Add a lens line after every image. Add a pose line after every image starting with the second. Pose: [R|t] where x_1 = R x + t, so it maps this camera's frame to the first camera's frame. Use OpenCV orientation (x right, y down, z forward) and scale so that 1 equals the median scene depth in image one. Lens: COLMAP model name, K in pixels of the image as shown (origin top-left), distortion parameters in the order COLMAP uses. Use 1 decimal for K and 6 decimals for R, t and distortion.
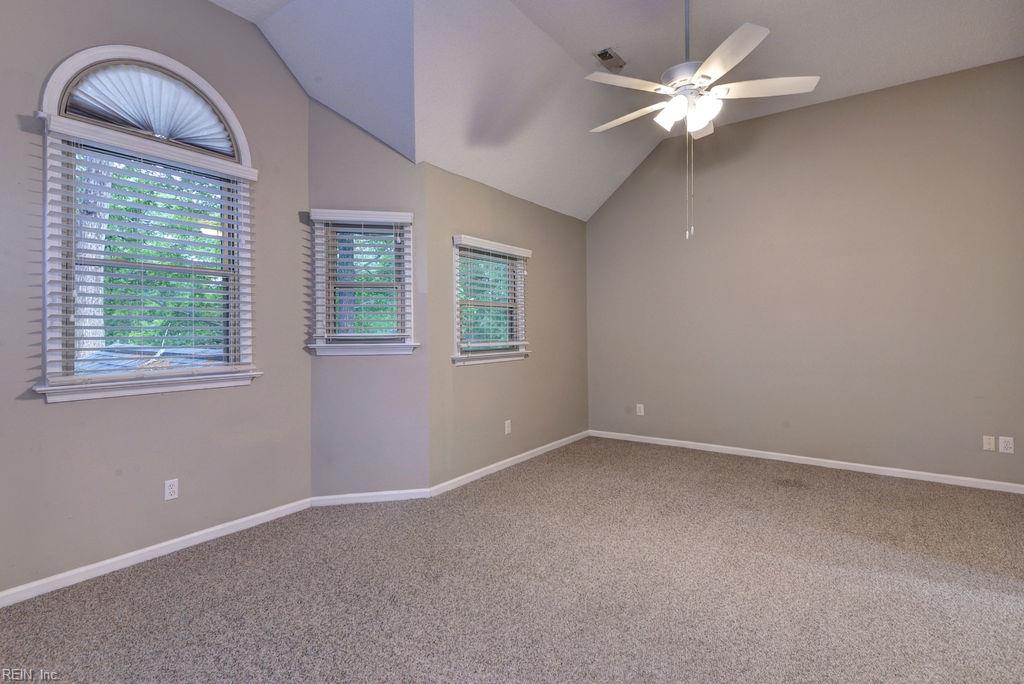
lens RADIAL K [[496.9, 0, 511.6], [0, 496.9, 327.4], [0, 0, 1]] dist [0.047748, -0.036156]
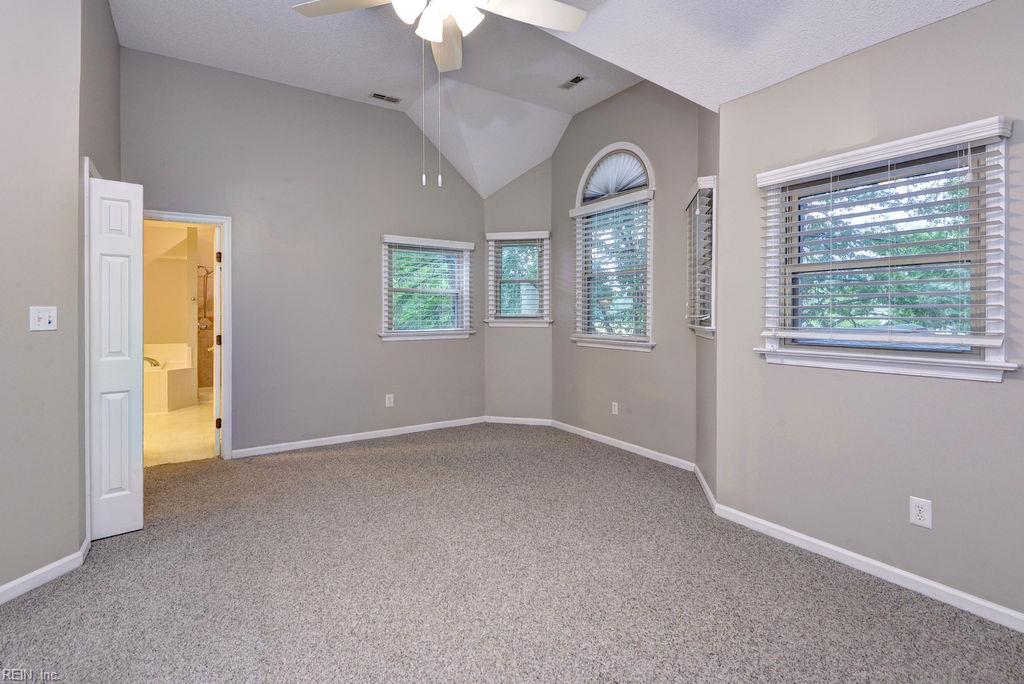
lens RADIAL K [[489.7, 0, 515.3], [0, 489.7, 318.2], [0, 0, 1]] dist [0.044171, -0.034819]
pose [[-0.363239, 0.014669, -0.931581, 0.797256], [0.006479, 0.999892, 0.013218, 0.004188], [0.931674, -0.001234, -0.363294, 1.104879]]
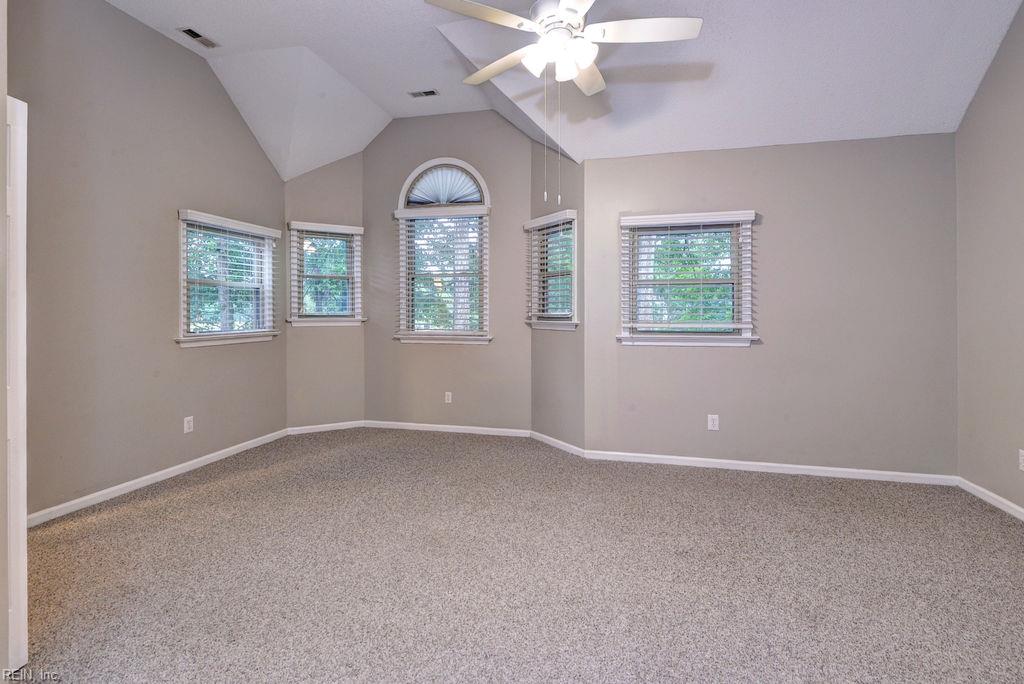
lens RADIAL K [[489.7, 0, 515.3], [0, 489.7, 318.2], [0, 0, 1]] dist [0.044171, -0.034819]
pose [[0.366775, 0.017462, -0.930146, 0.905144], [0.003416, 0.999792, 0.020116, 0.001125], [0.930304, -0.010556, 0.366639, 0.502086]]
